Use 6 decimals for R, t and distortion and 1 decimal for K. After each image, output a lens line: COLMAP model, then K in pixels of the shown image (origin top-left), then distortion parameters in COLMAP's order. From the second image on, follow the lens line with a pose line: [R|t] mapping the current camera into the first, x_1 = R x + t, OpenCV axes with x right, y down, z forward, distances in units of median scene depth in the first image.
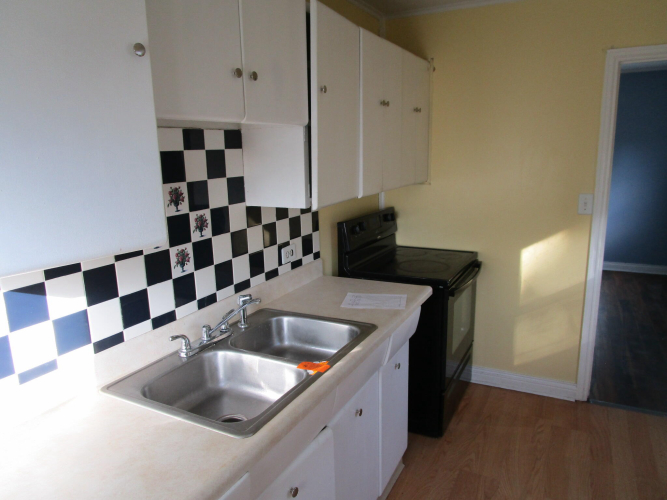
lens RADIAL K [[473.9, 0, 333.5], [0, 473.9, 250.0], [0, 0, 1]] dist [-0.027833, -0.001793]
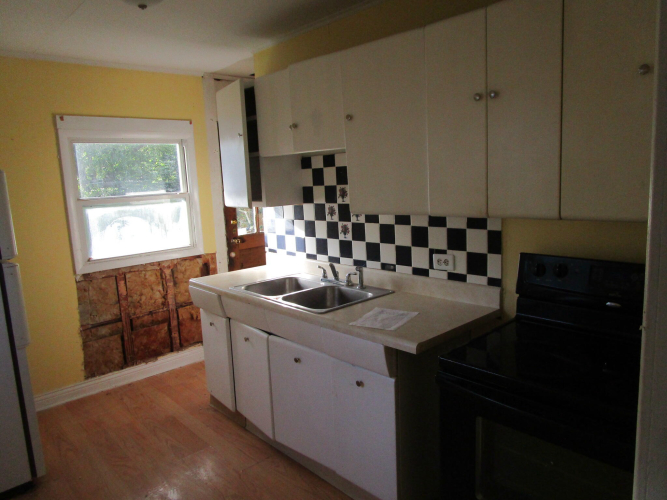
lens RADIAL K [[473.9, 0, 333.5], [0, 473.9, 250.0], [0, 0, 1]] dist [-0.027833, -0.001793]
pose [[-0.335842, 0.187712, -0.923025, 0.981811], [-0.137913, 0.959581, 0.245325, -0.249927], [0.931767, 0.209688, -0.296379, 1.145696]]
